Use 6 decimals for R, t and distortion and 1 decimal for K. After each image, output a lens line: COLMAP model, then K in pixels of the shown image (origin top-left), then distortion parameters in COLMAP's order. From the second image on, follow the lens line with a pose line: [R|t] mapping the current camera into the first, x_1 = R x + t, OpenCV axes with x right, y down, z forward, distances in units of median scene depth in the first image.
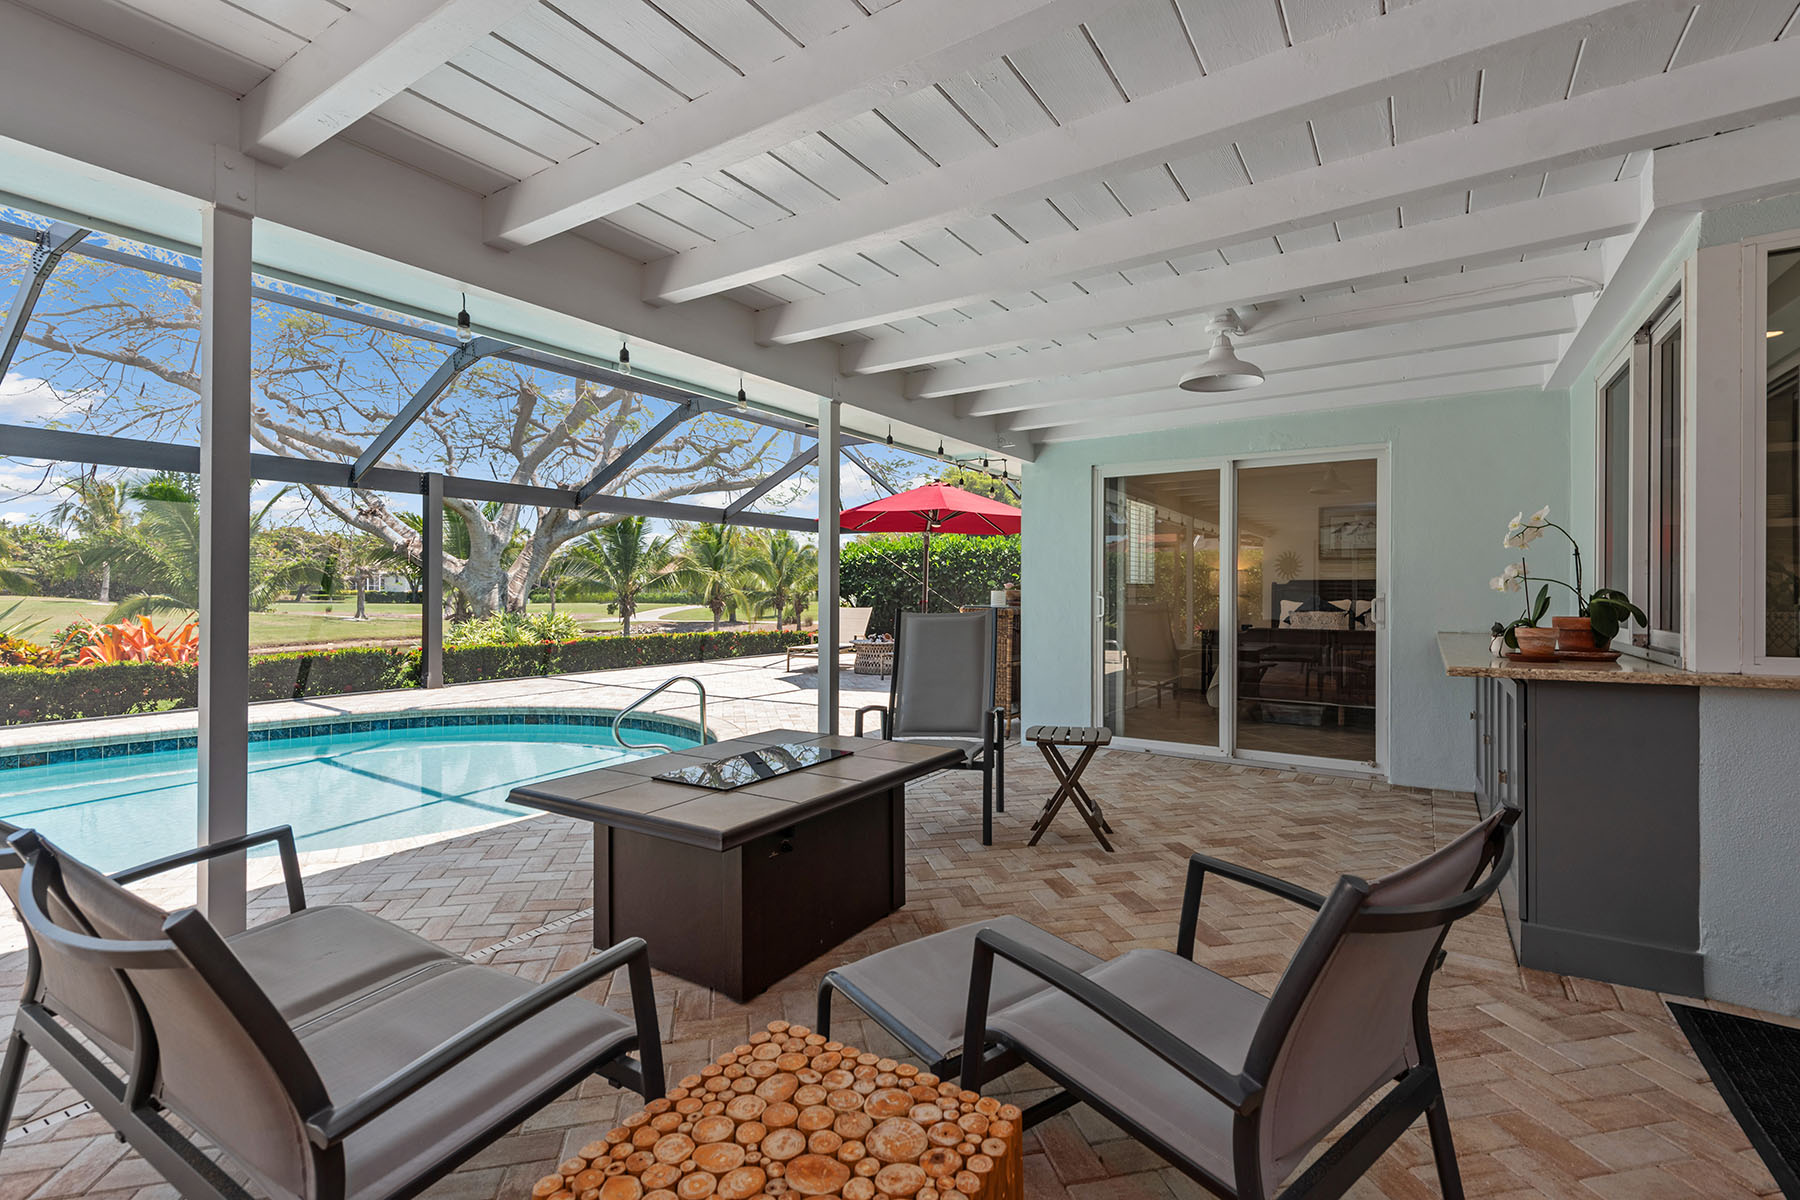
lens RADIAL K [[806.2, 0, 908.3], [0, 806.2, 600.4], [0, 0, 1]] dist [0.001498, -0.000129]
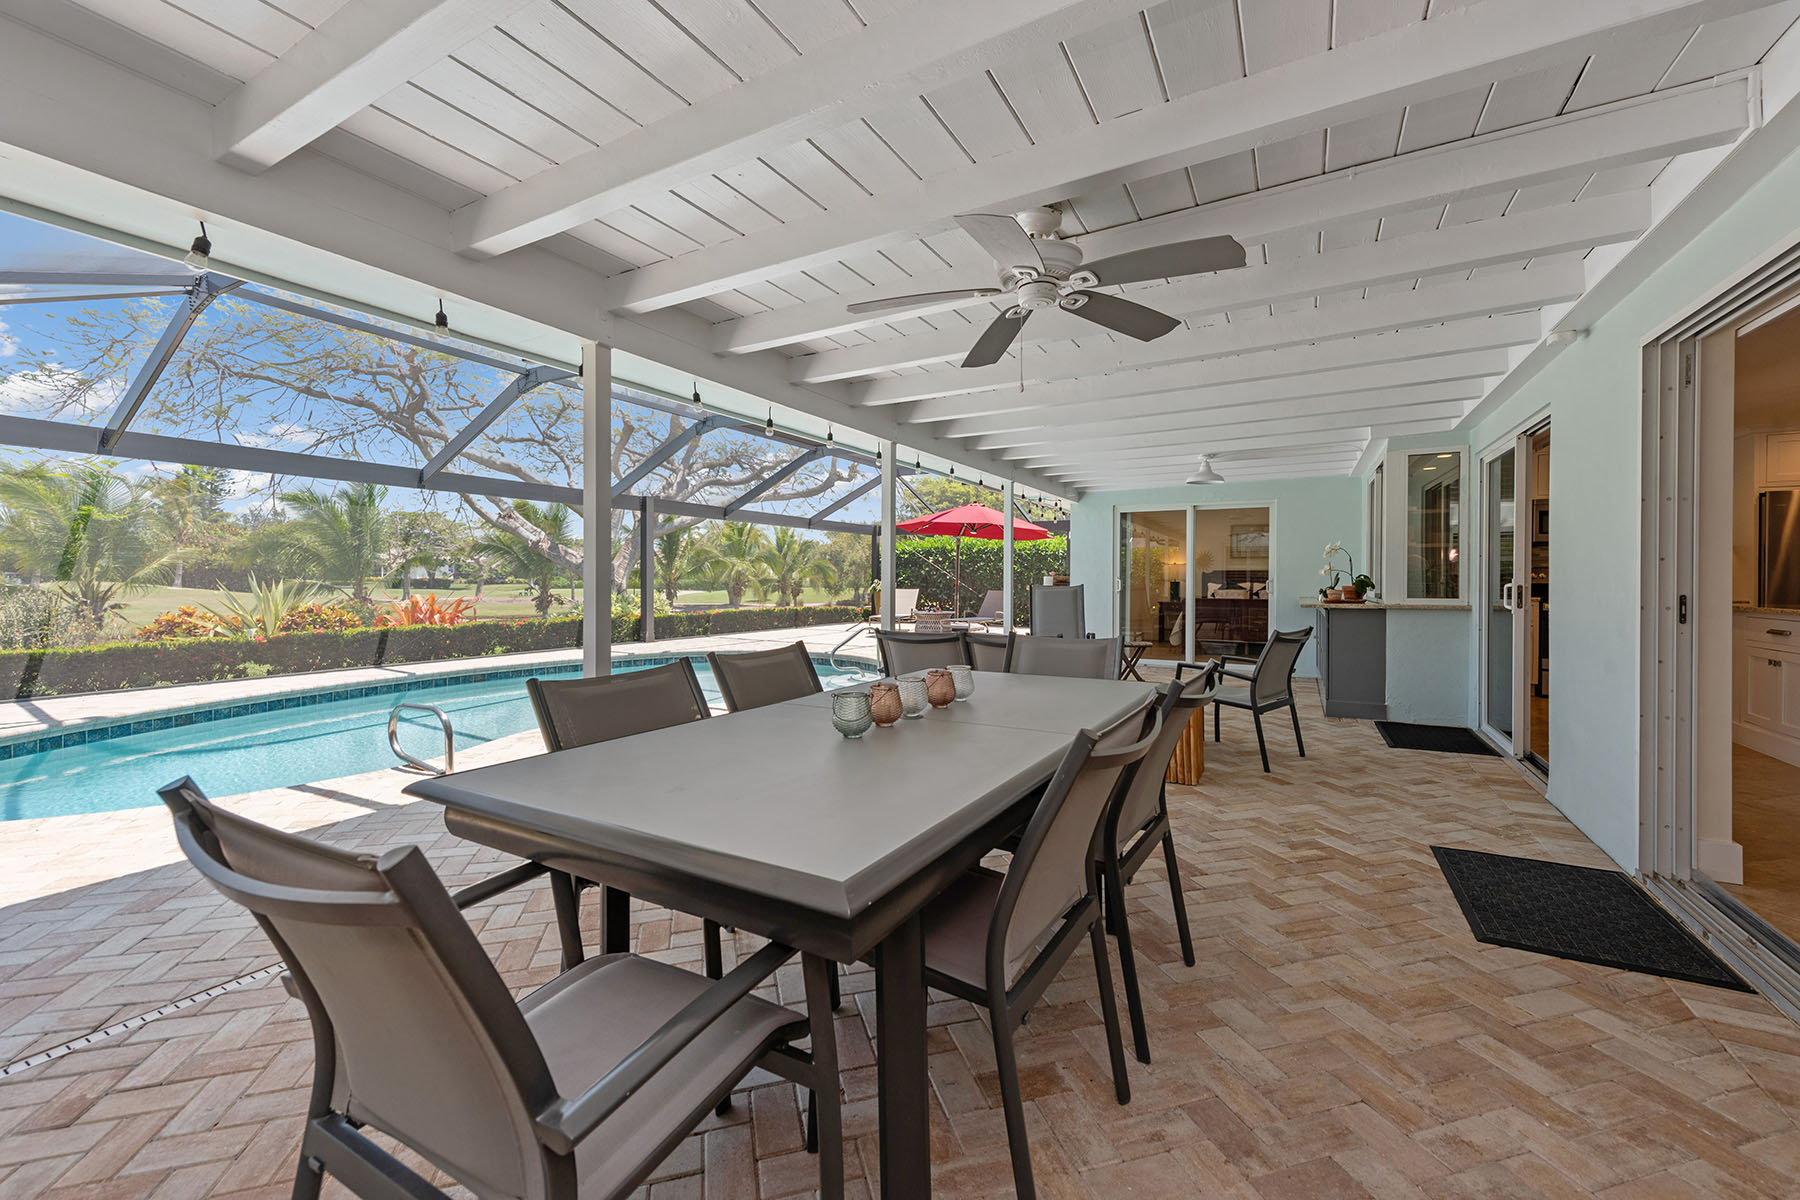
lens RADIAL K [[711.4, 0, 904.5], [0, 711.4, 590.2], [0, 0, 1]] dist [0.013879, 0.000008]
pose [[0.997642, 0.000862, 0.068634, -0.158431], [-0.001161, 0.999990, 0.004307, 0.005898], [-0.068630, -0.004376, 0.997633, -0.251204]]
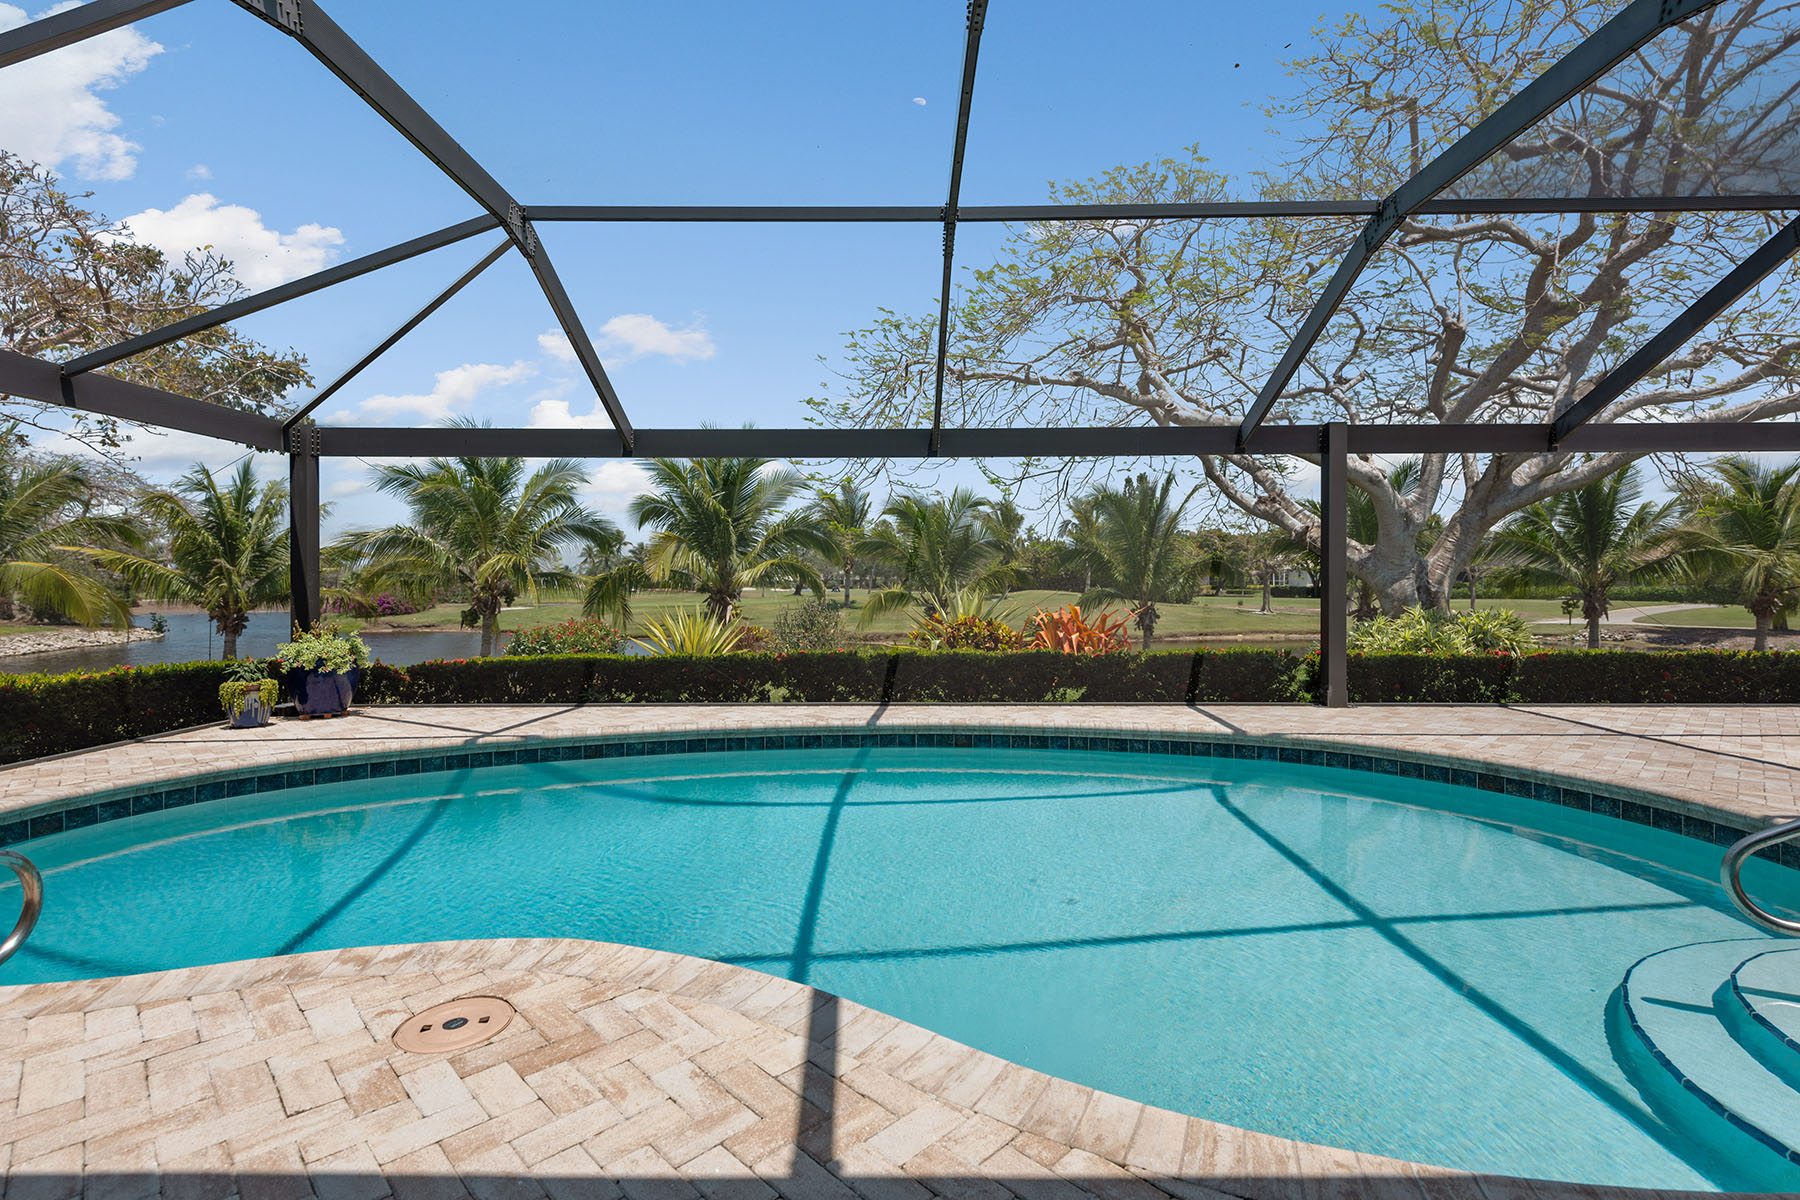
lens RADIAL K [[840.4, 0, 902.9], [0, 840.4, 582.5], [0, 0, 1]] dist [0.012917, -0.000024]
pose [[0.535911, -0.007594, -0.844240, -0.099050], [-0.005369, 0.999909, -0.012402, 0.003016], [0.844258, 0.011179, 0.535821, 0.167722]]
